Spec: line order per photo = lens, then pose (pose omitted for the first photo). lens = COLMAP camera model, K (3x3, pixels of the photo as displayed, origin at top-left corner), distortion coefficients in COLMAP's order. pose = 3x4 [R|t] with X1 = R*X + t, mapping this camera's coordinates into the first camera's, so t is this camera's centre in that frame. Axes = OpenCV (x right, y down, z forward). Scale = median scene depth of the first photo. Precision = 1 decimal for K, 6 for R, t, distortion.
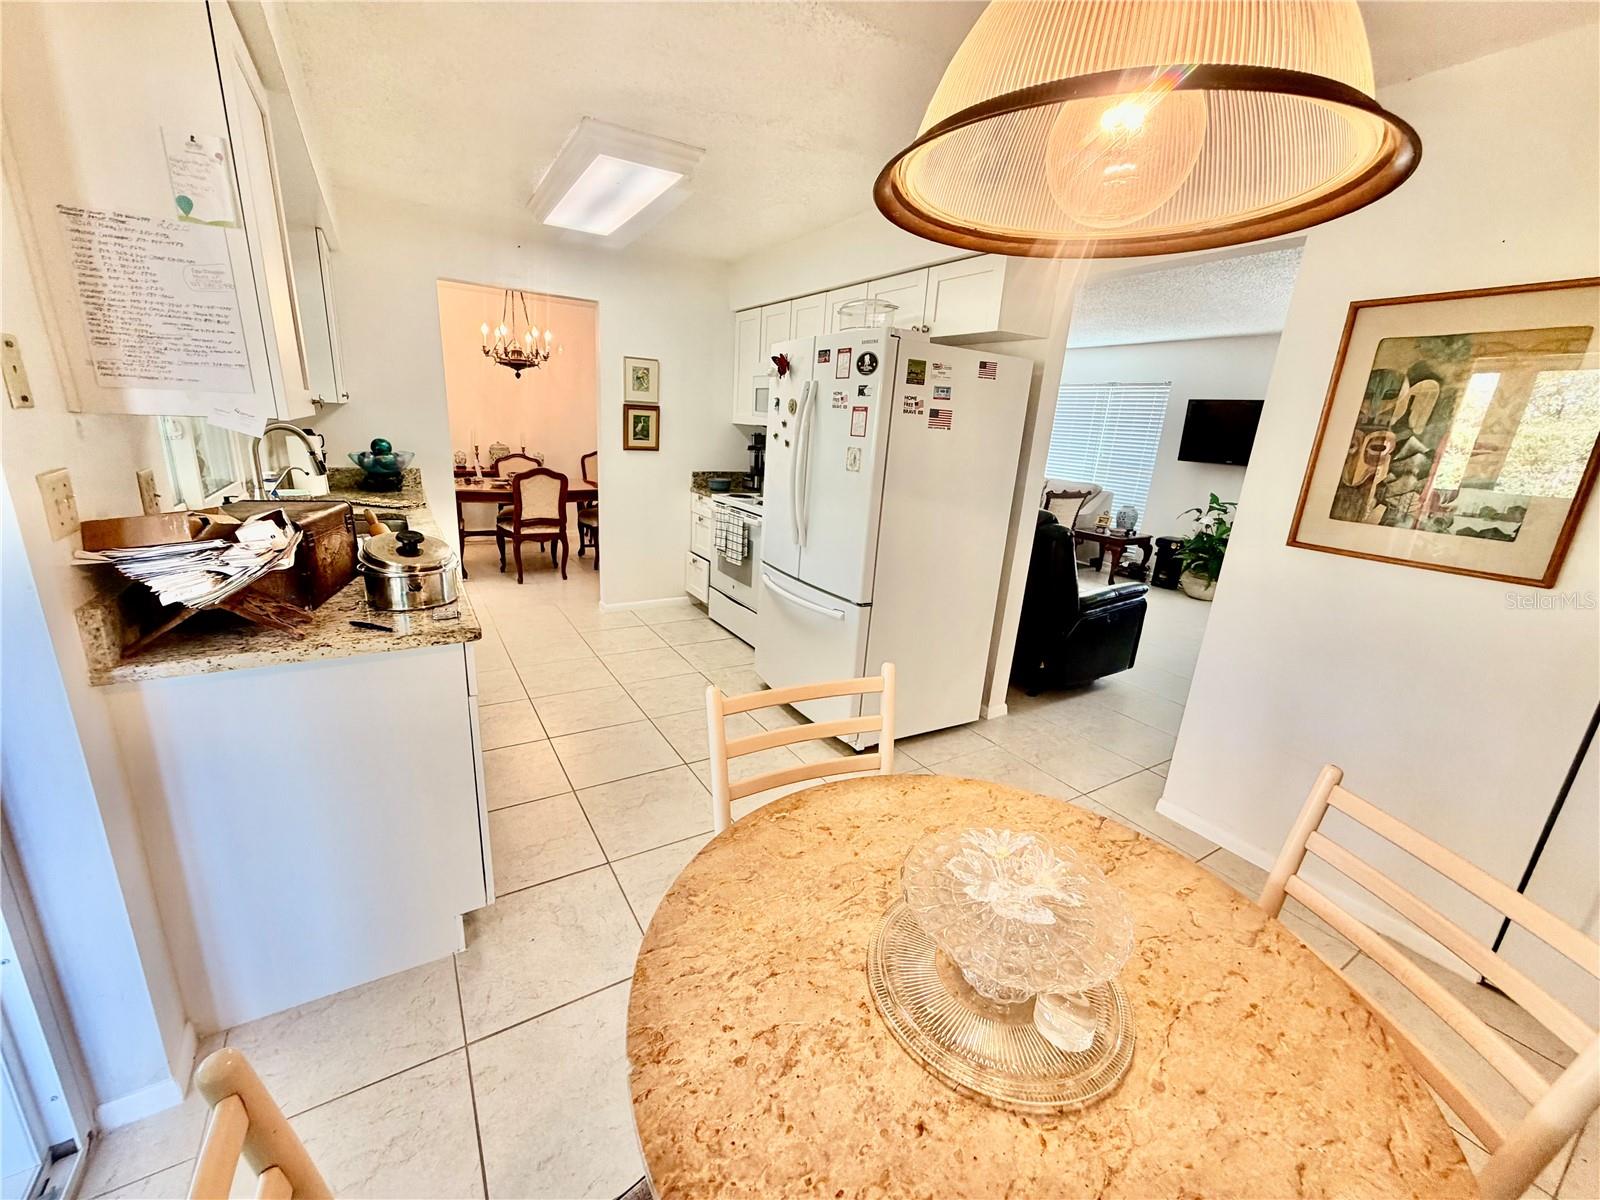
lens RADIAL K [[636.8, 0, 794.4], [0, 636.8, 602.2], [0, 0, 1]] dist [0.001335, 0.000254]
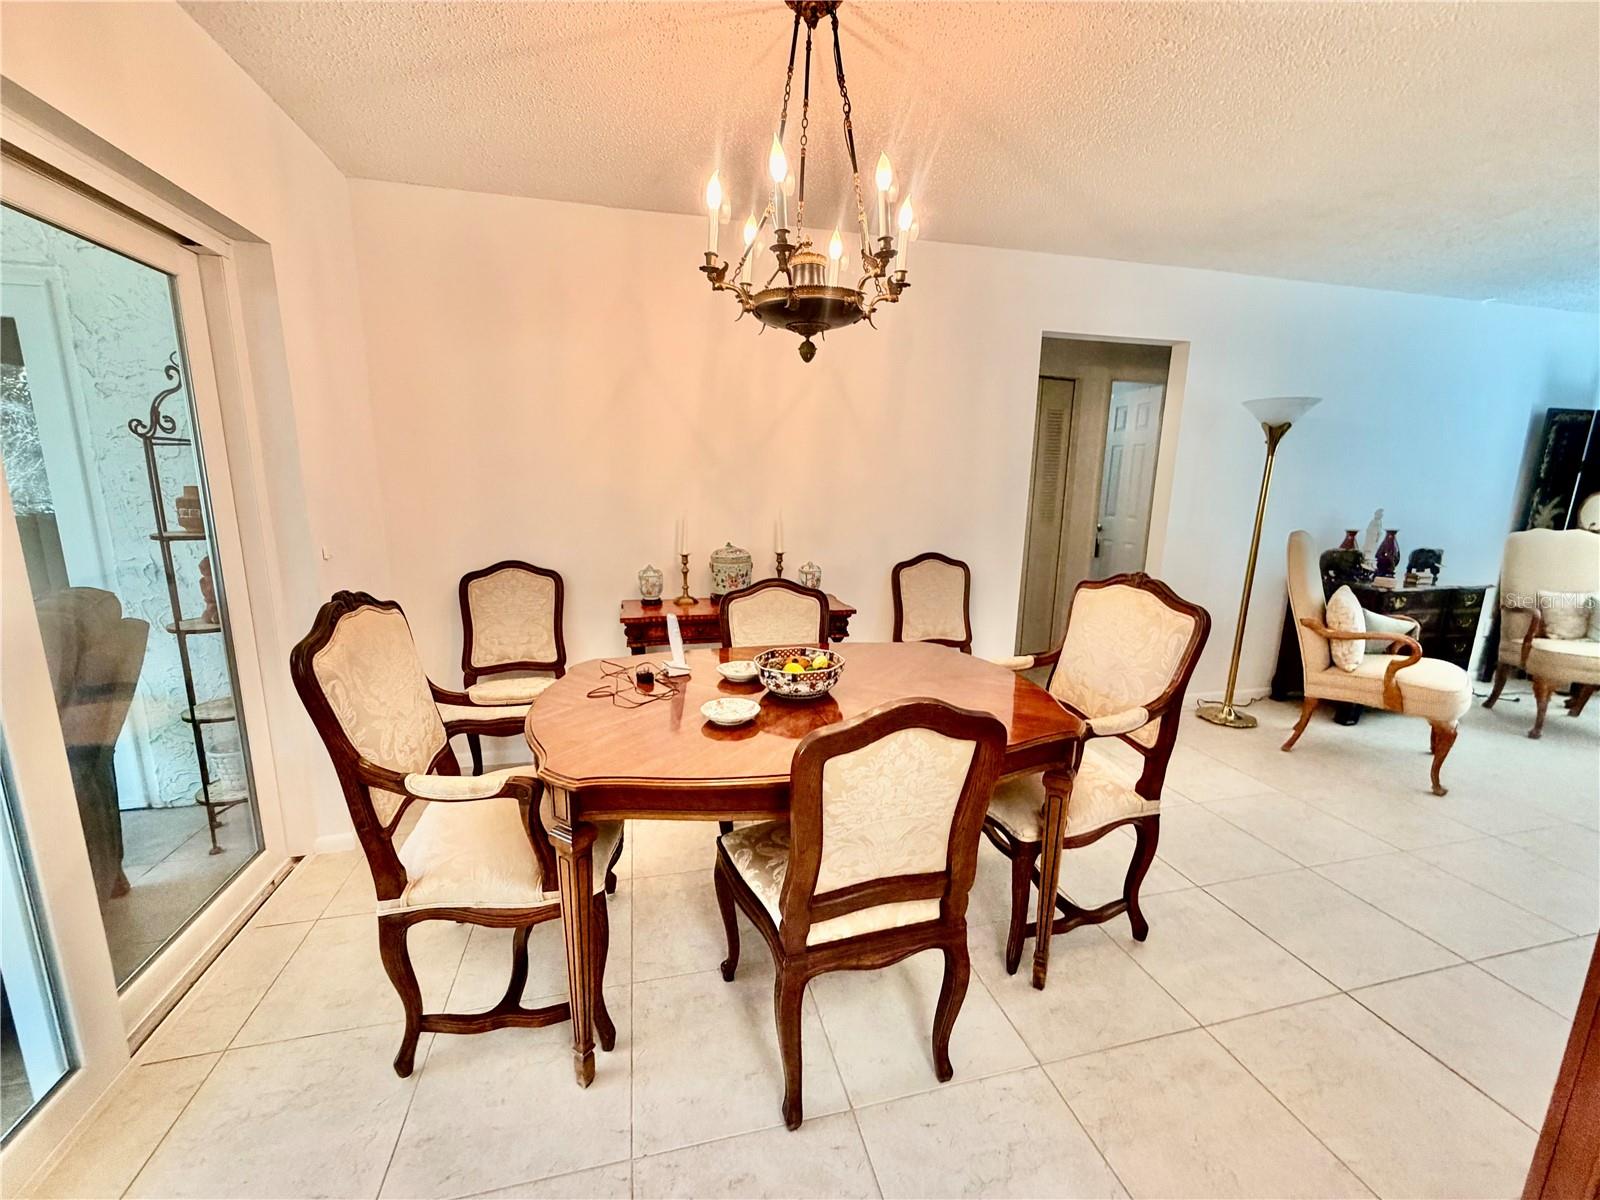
lens RADIAL K [[636.8, 0, 794.4], [0, 636.8, 602.2], [0, 0, 1]] dist [0.001335, 0.000254]
pose [[0.955043, 0.004450, -0.296435, -0.477466], [-0.036553, 0.994026, -0.102842, -0.282938], [0.294207, 0.109054, 0.949500, 0.989280]]
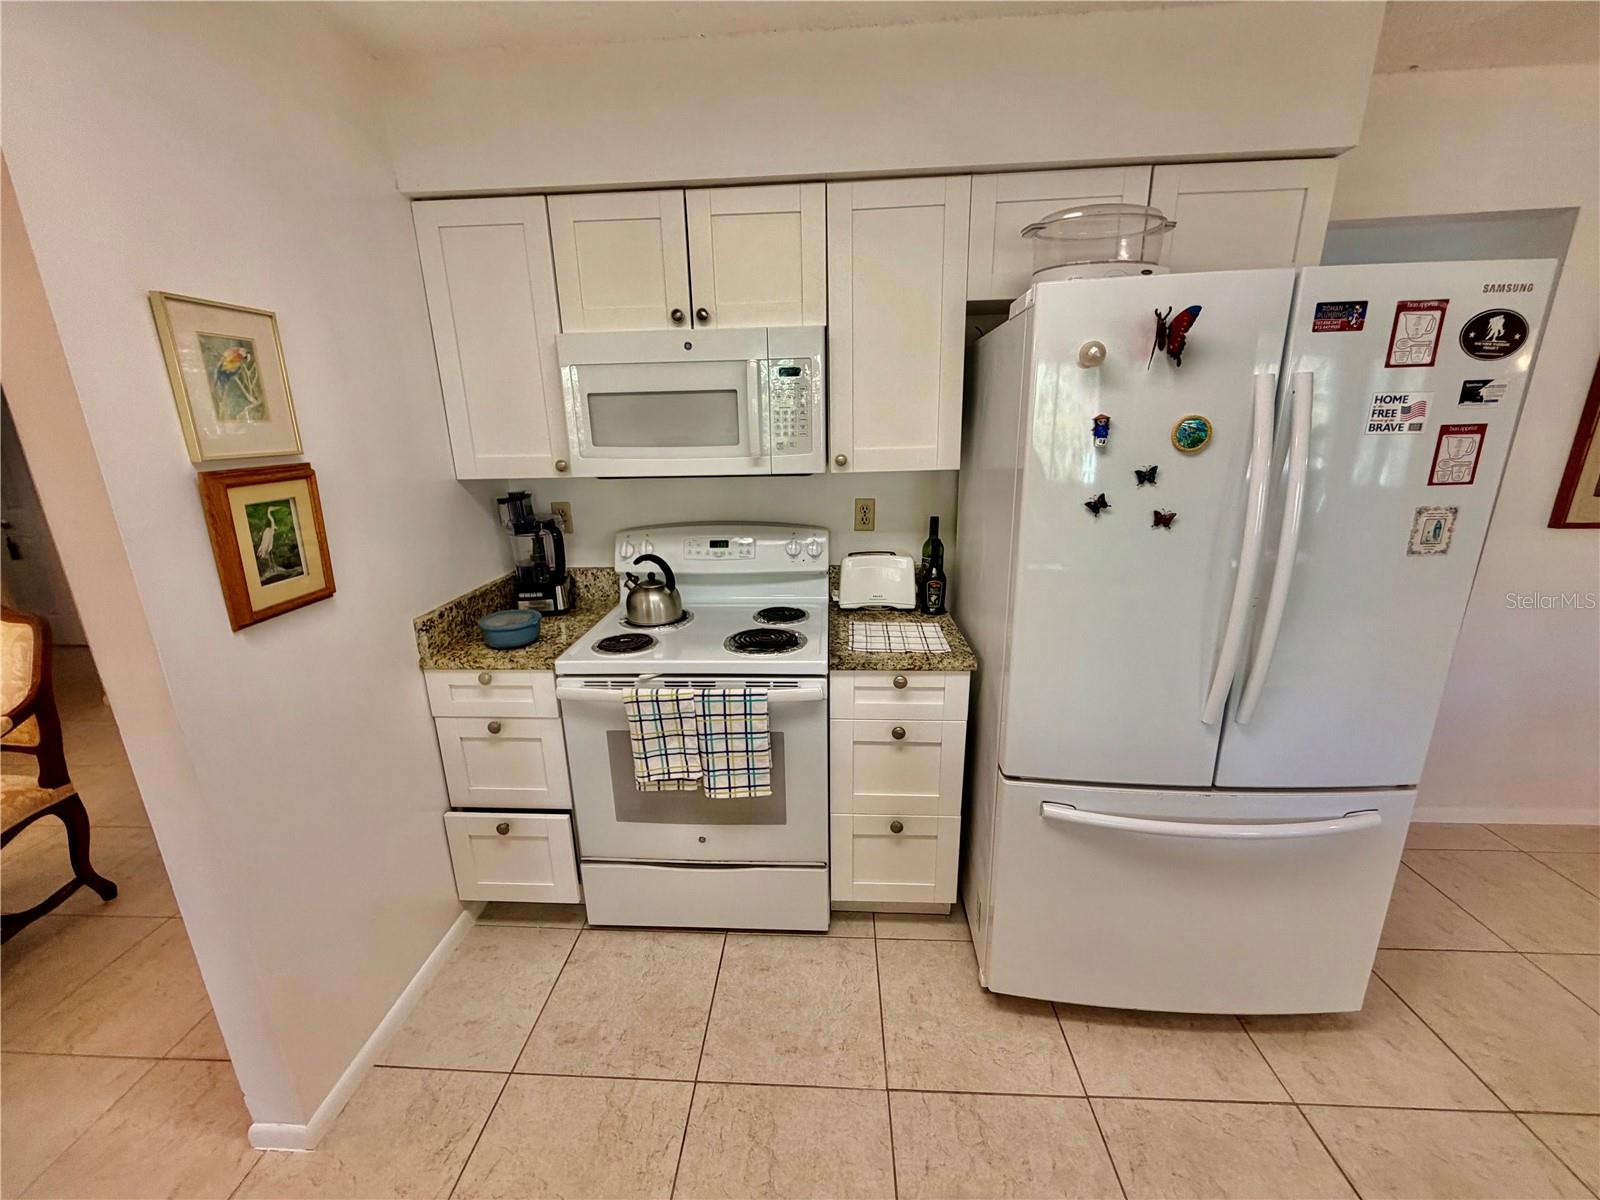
lens RADIAL K [[636.8, 0, 794.4], [0, 636.8, 602.2], [0, 0, 1]] dist [0.001335, 0.000254]
pose [[0.569857, -0.291477, 0.768312, -0.383303], [0.280021, 0.947898, 0.151915, -0.252028], [-0.772561, 0.128573, 0.621786, 0.706932]]
